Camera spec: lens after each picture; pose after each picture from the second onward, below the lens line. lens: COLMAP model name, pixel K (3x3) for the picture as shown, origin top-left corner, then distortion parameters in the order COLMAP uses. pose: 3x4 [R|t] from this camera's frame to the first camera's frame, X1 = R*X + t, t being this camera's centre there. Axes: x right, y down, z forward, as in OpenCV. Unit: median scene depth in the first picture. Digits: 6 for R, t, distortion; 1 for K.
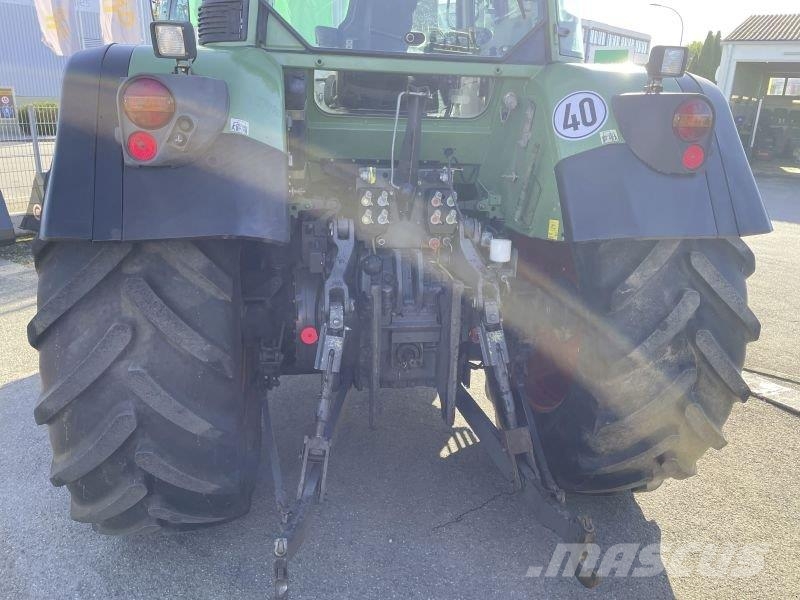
lens RADIAL K [[595.2, 0, 396.5], [0, 595.2, 299.9], [0, 0, 1]] dist [0.098340, -0.125427]
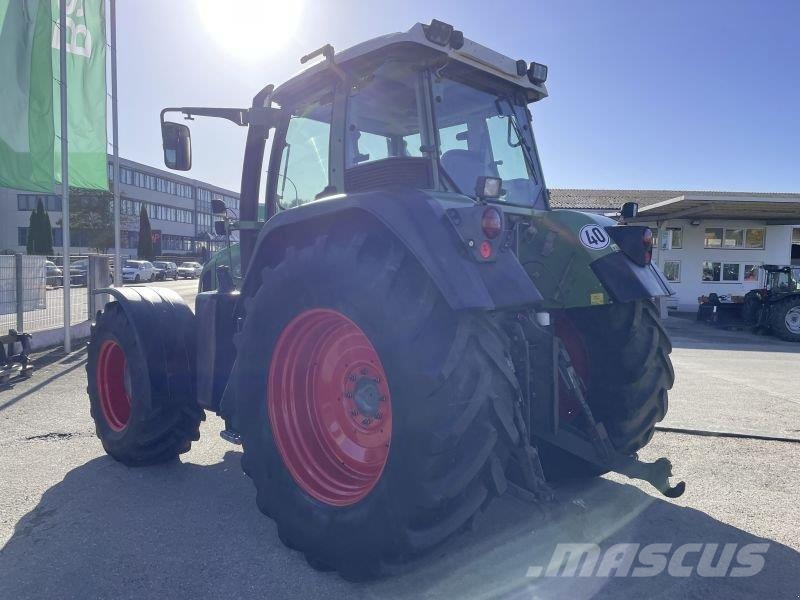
lens RADIAL K [[595.2, 0, 396.5], [0, 595.2, 299.9], [0, 0, 1]] dist [0.098340, -0.125427]
pose [[0.812509, -0.052544, 0.580575, -1.221636], [0.183729, 0.968253, -0.169496, 0.072548], [-0.553238, 0.244386, 0.796369, -0.058275]]
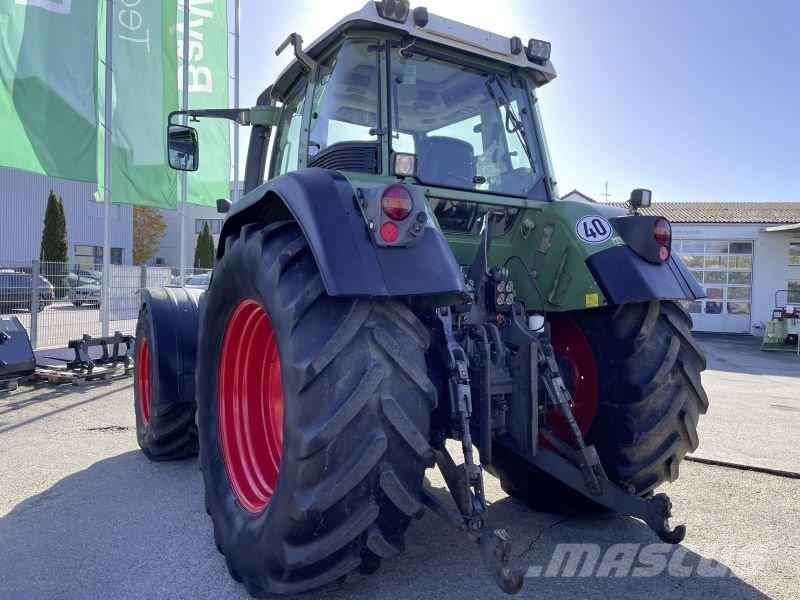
lens RADIAL K [[595.3, 0, 416.4], [0, 595.3, 292.0], [0, 0, 1]] dist [0.097413, -0.124107]
pose [[0.922778, -0.012806, 0.385119, -0.717280], [0.118247, 0.960636, -0.251387, 0.186435], [-0.366740, 0.277513, 0.887969, -0.167399]]
